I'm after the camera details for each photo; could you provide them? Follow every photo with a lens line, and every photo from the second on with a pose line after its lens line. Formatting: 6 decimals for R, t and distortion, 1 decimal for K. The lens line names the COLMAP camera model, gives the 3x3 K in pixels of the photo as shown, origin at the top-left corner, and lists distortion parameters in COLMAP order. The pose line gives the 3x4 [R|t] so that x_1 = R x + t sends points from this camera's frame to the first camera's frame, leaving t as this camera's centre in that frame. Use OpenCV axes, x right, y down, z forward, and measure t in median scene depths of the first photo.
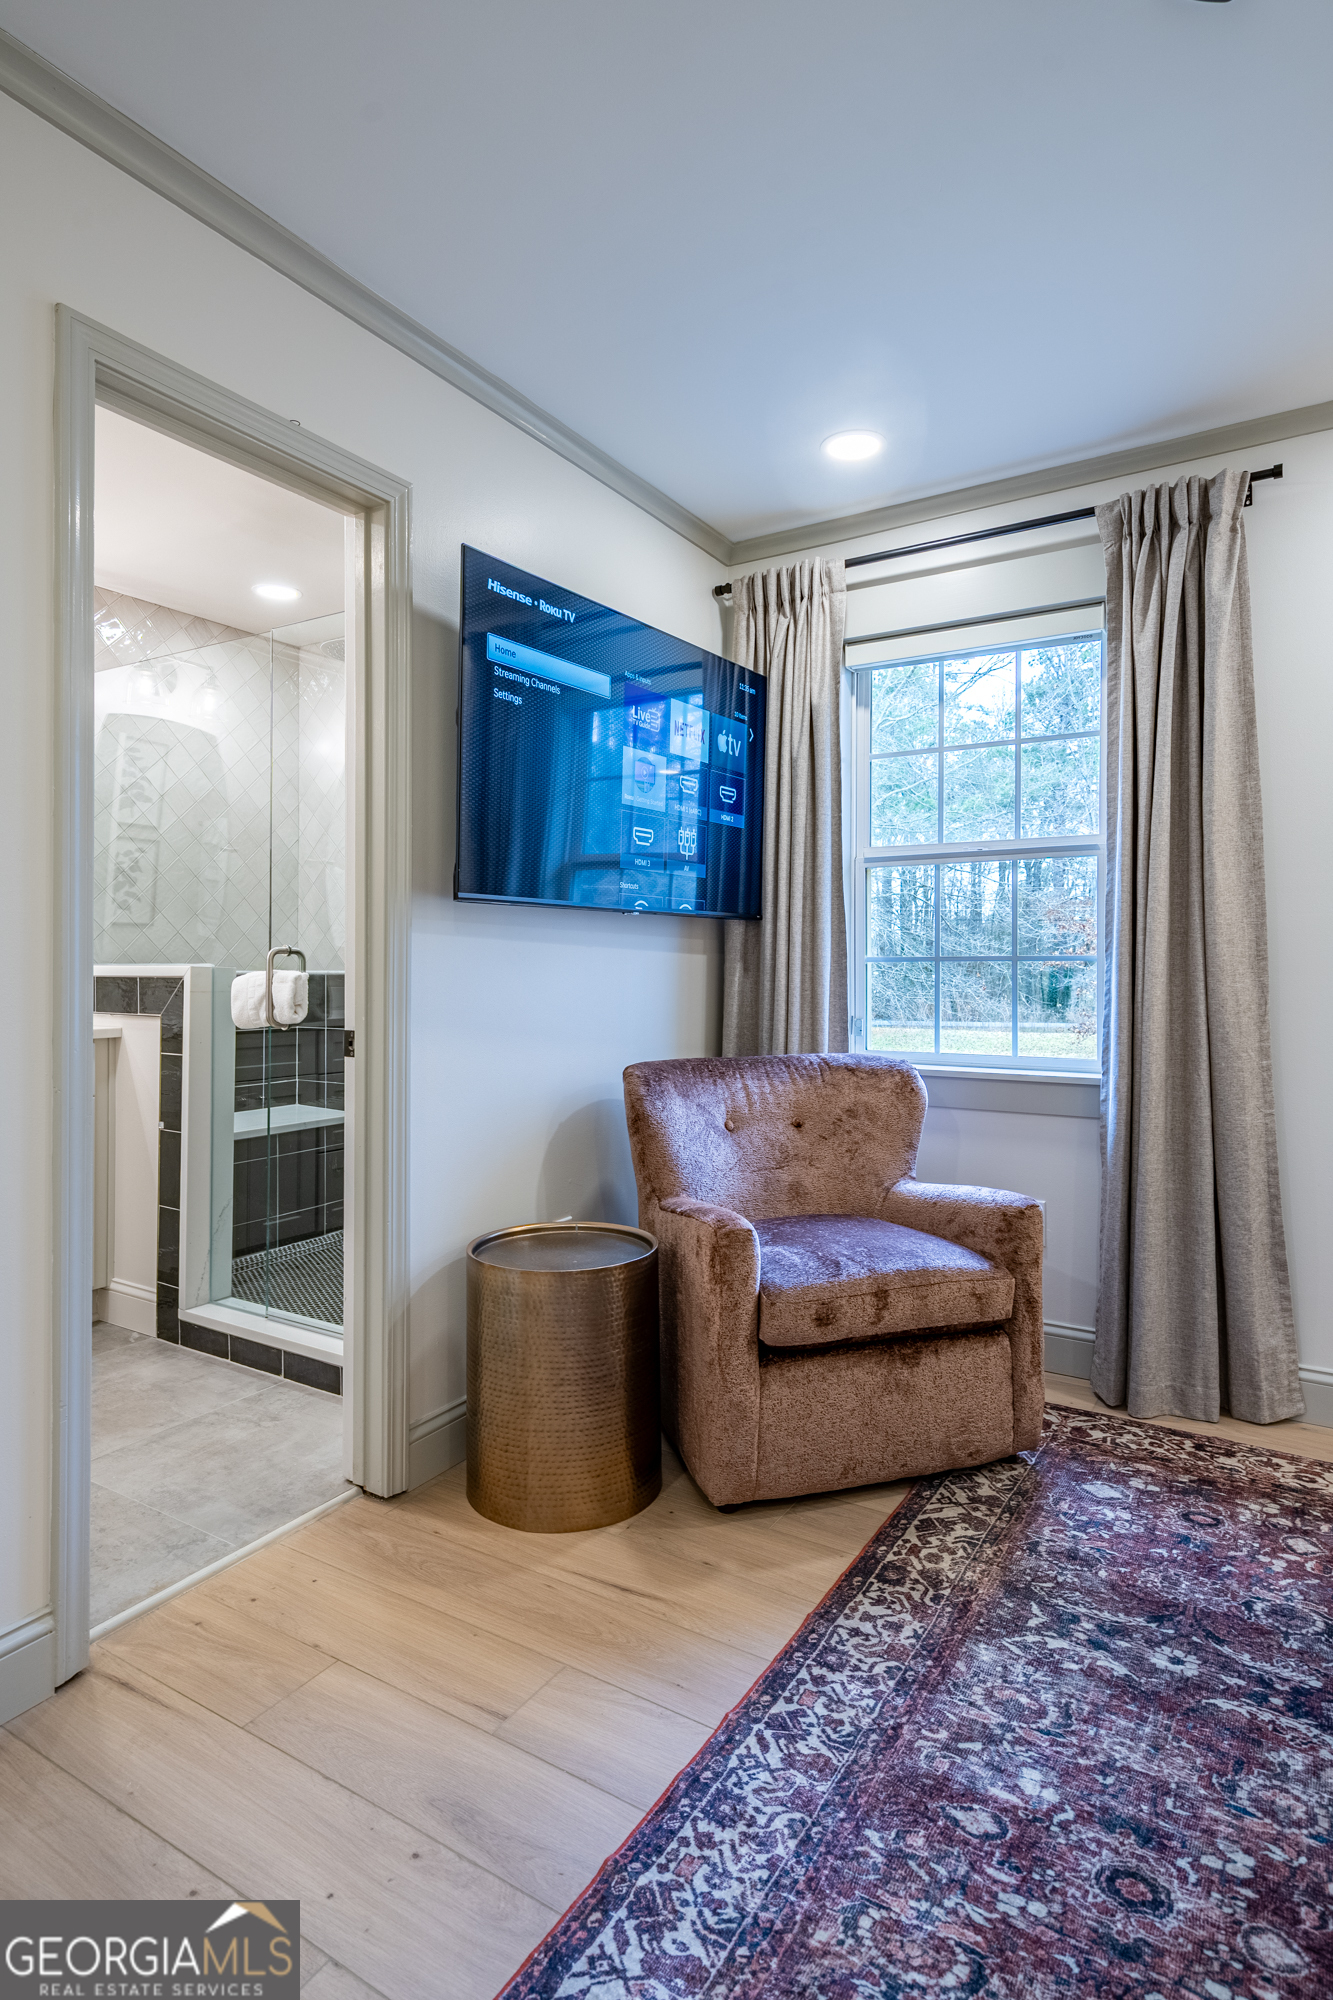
lens RADIAL K [[1079.4, 0, 670.0], [0, 1079.4, 955.4], [0, 0, 1]] dist [-0.000594, 0.000498]
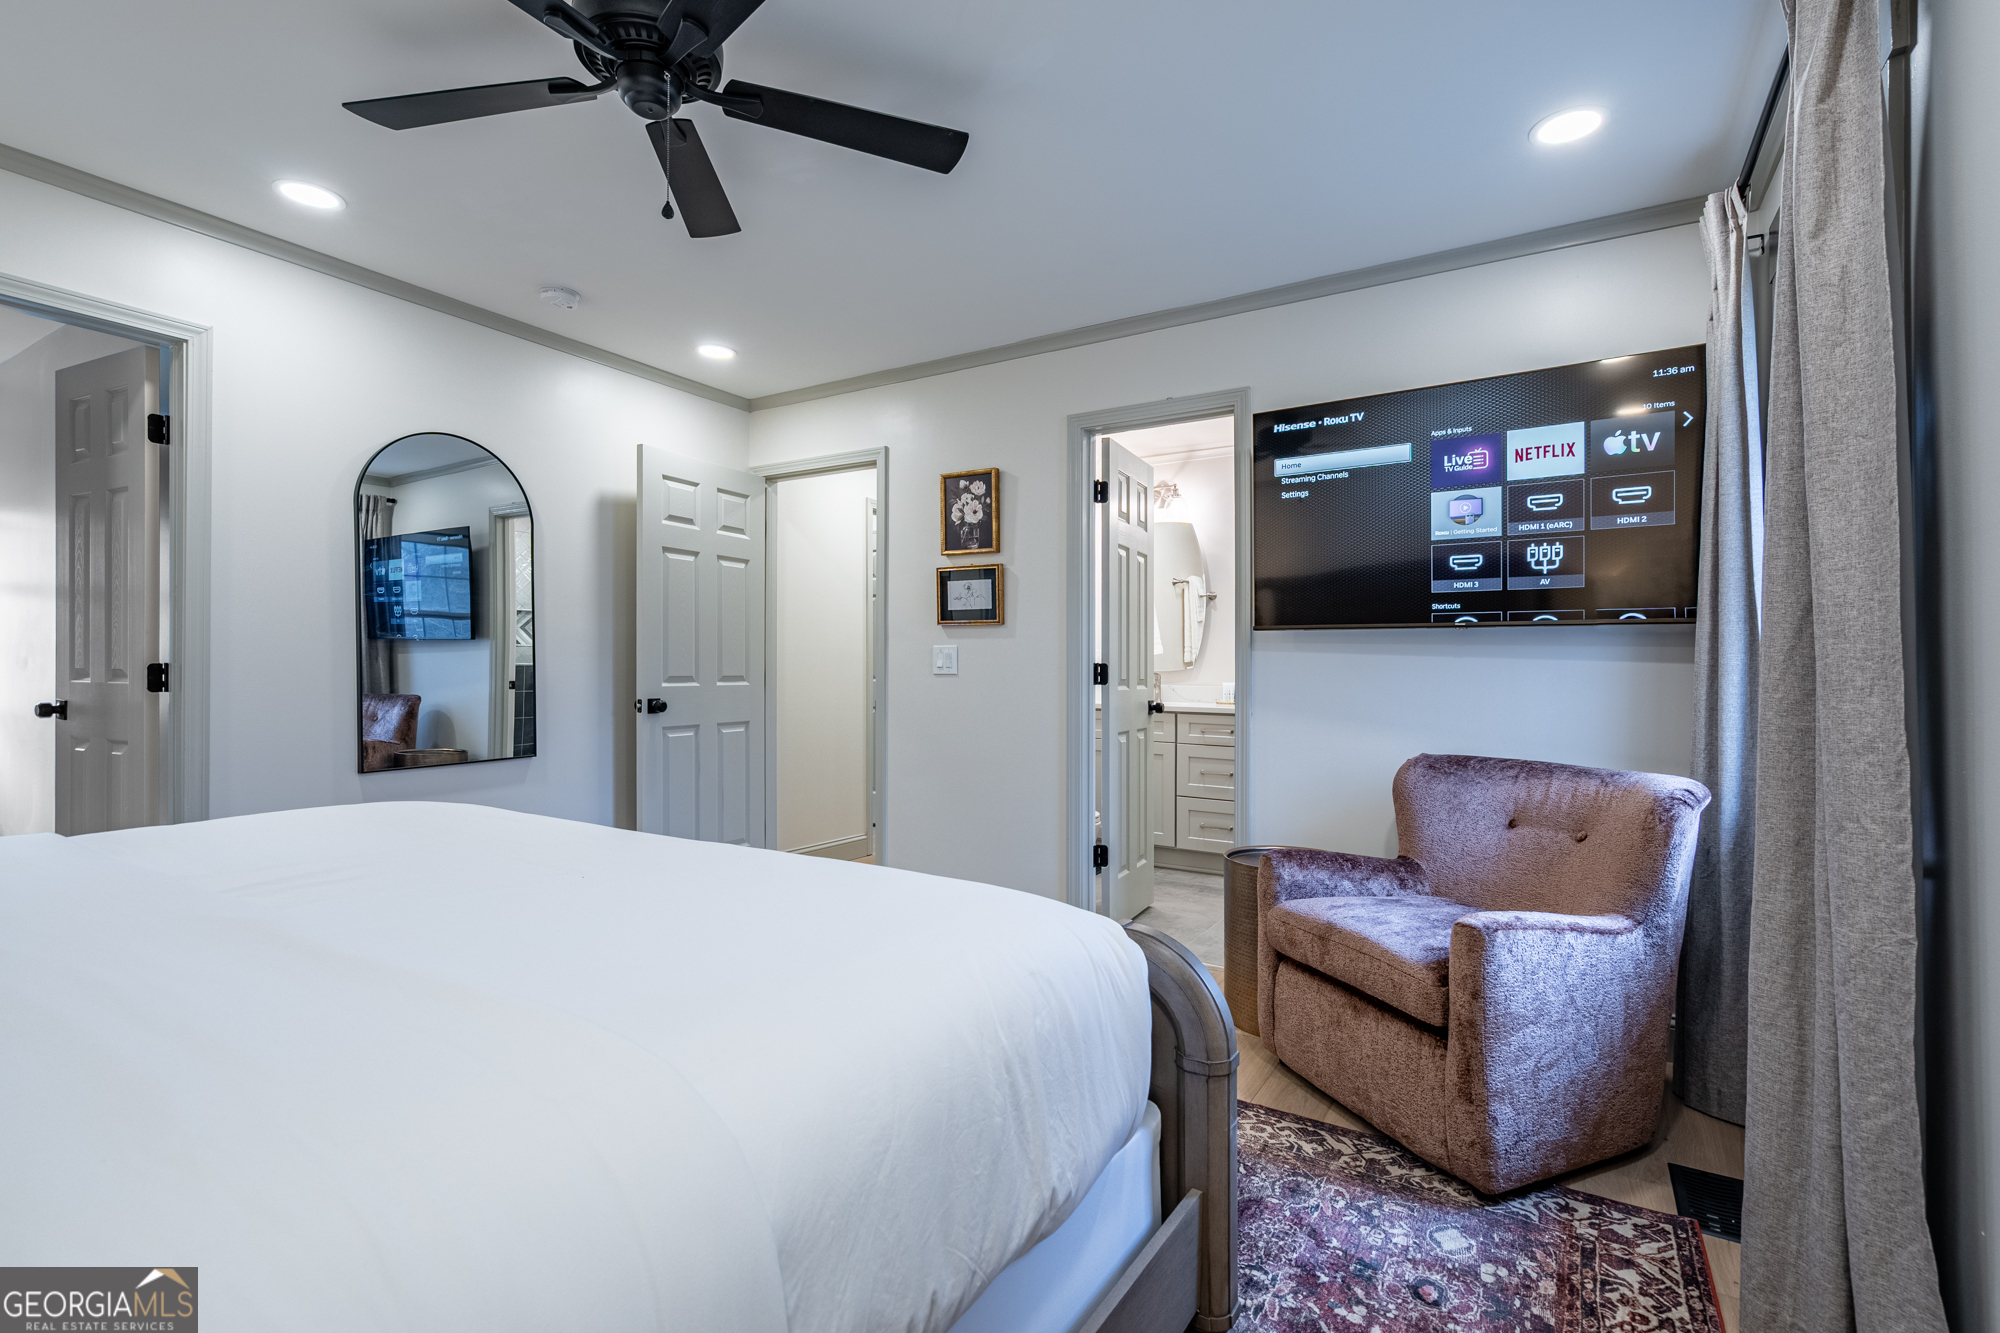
lens RADIAL K [[913.1, 0, 1000.0], [0, 913.1, 666.5], [0, 0, 1]] dist [-0.001230, 0.000961]
pose [[-0.007135, -0.007041, -0.999950, 1.153007], [-0.005794, 0.999959, -0.006999, 0.014719], [0.999958, 0.005744, -0.007175, 0.600951]]
